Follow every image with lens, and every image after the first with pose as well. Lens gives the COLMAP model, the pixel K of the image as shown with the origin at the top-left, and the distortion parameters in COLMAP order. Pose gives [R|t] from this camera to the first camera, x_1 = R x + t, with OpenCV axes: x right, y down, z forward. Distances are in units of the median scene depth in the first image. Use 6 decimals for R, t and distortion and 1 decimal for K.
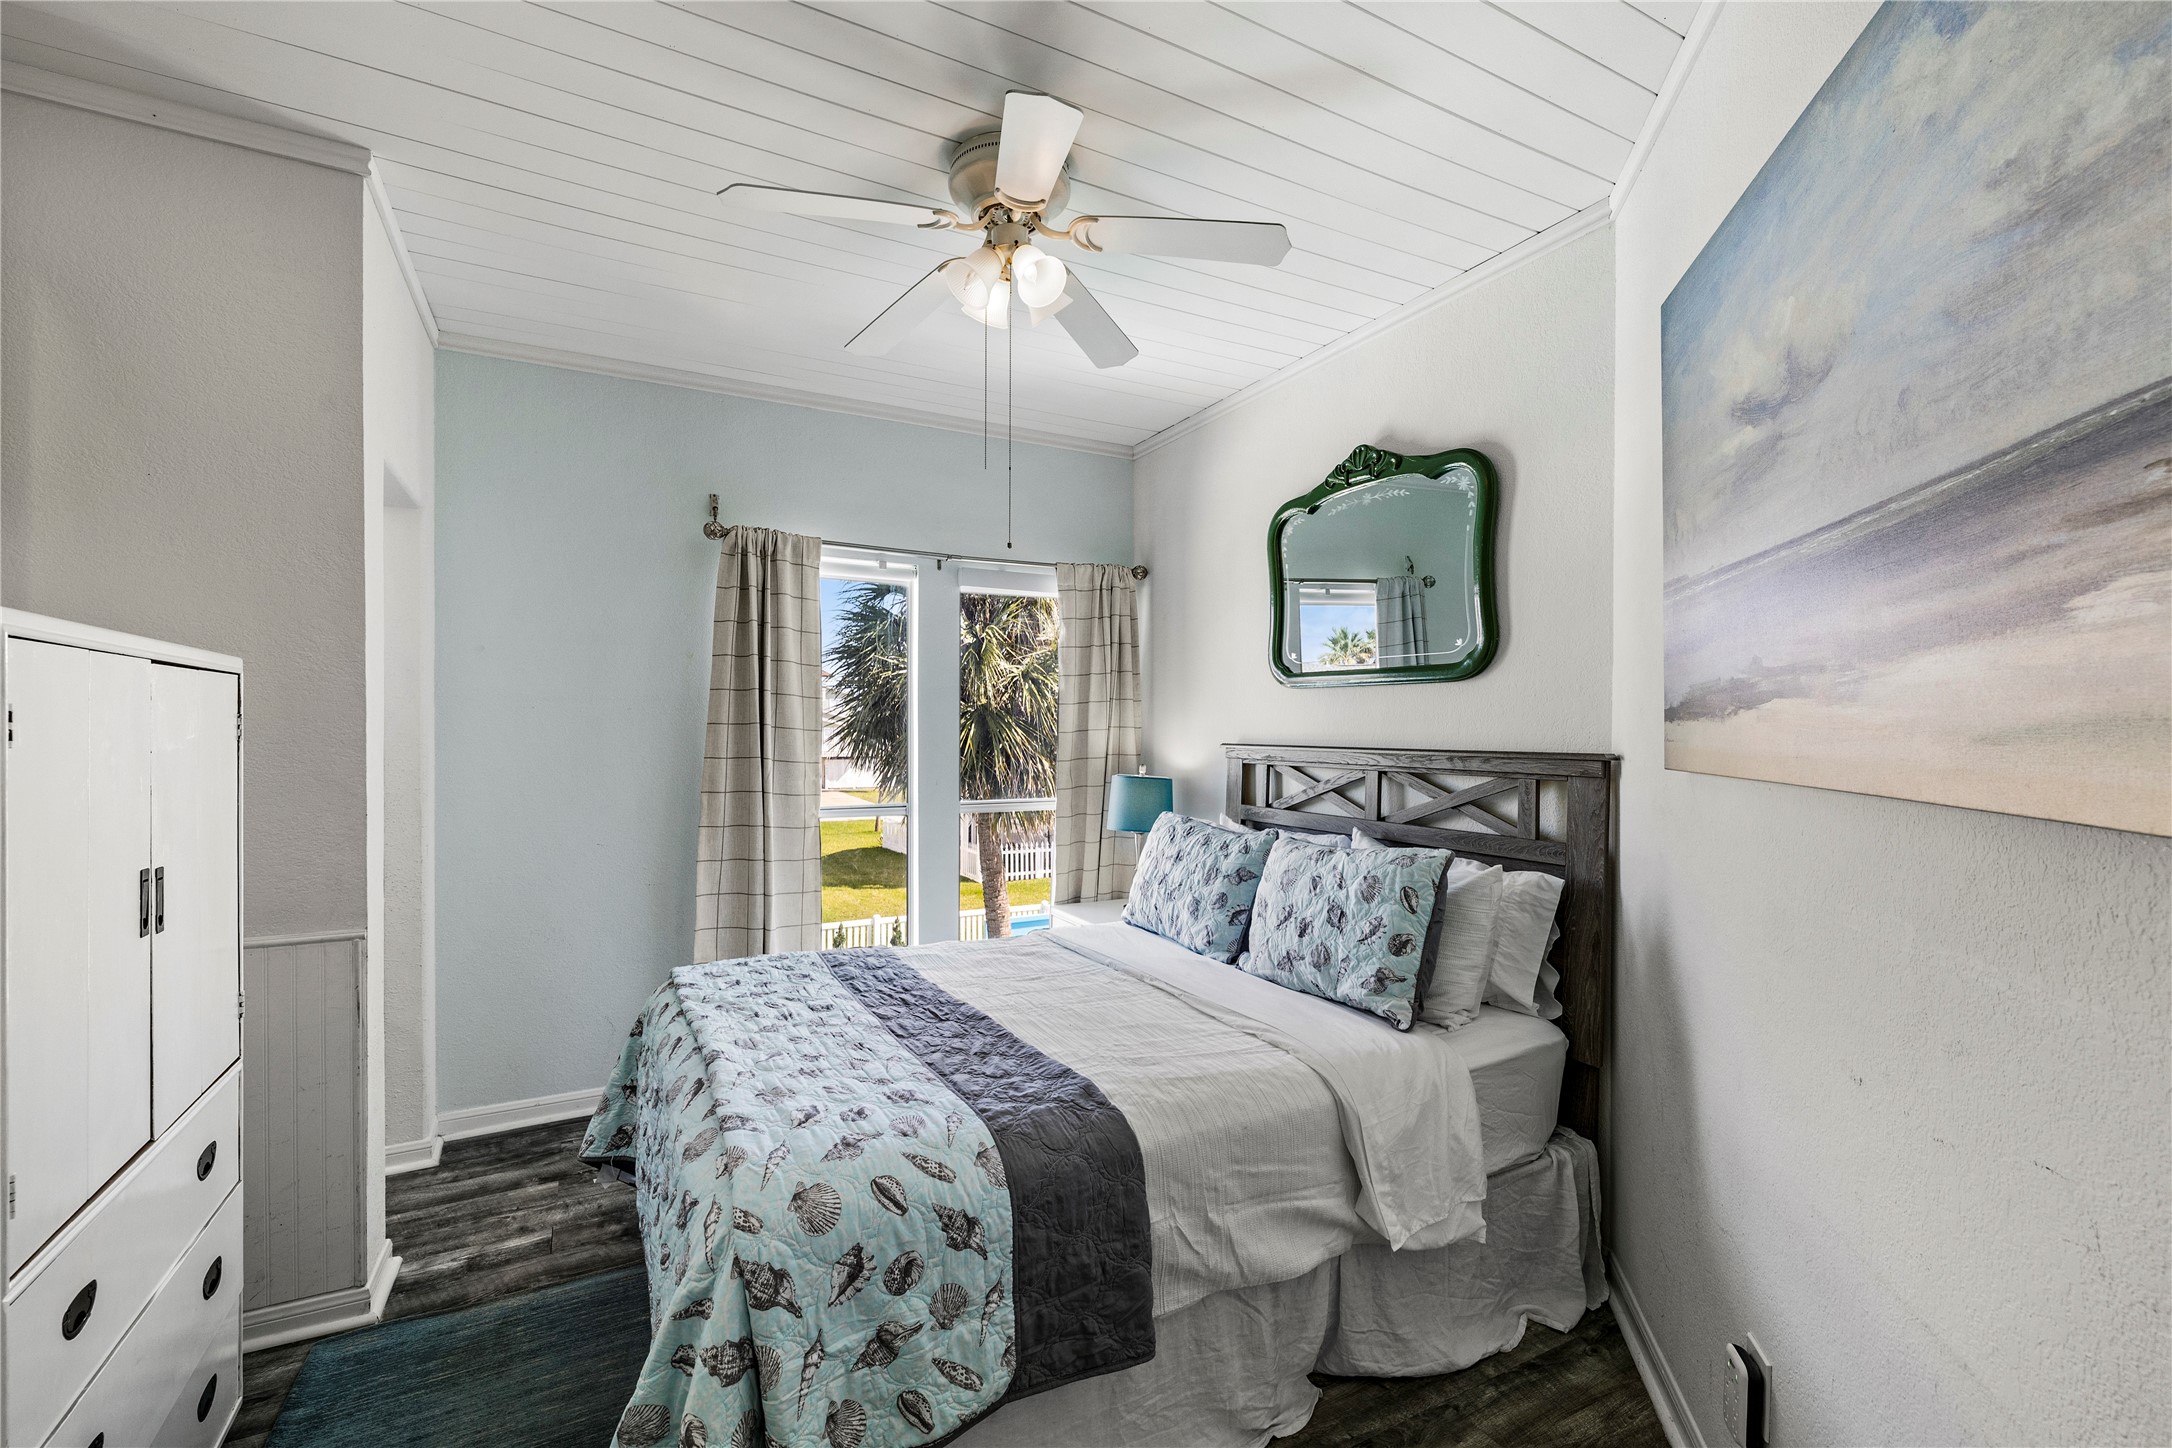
lens RADIAL K [[950.2, 0, 1073.2], [0, 950.2, 727.2], [0, 0, 1]] dist [-0.000151, 0.000309]
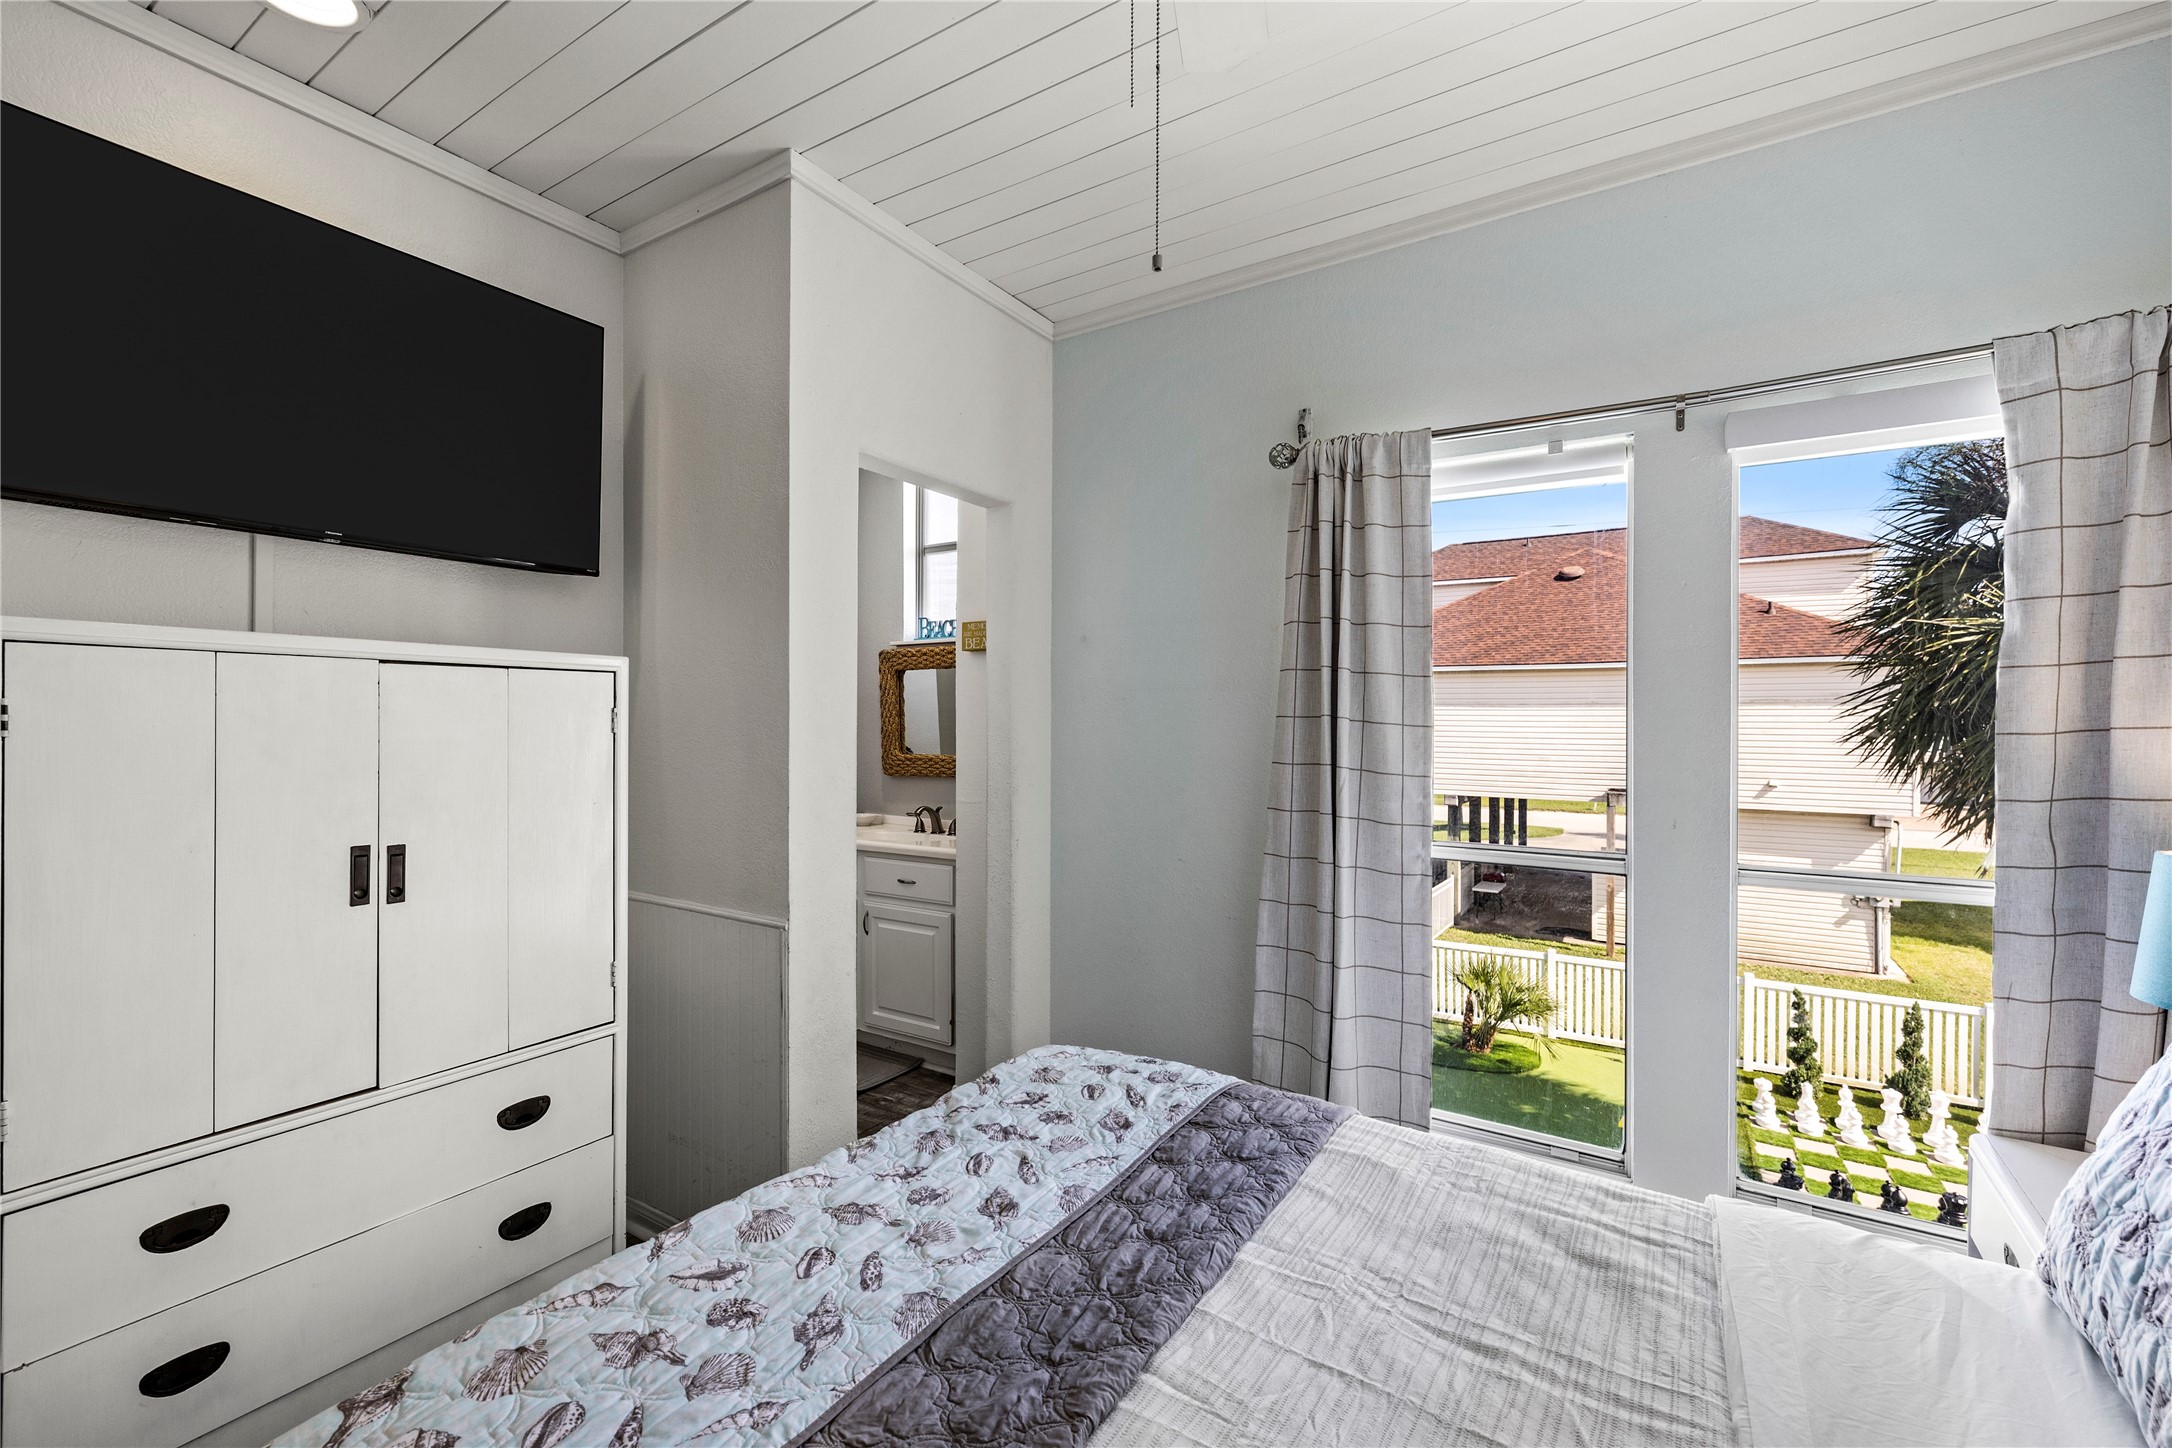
lens RADIAL K [[908.5, 0, 1089.4], [0, 908.5, 717.4], [0, 0, 1]] dist [0.000447, 0.000346]
pose [[0.490596, -0.005636, -0.871369, 0.167275], [0.000194, 0.999980, -0.006359, 0.001232], [0.871387, 0.002951, 0.490588, 0.525064]]
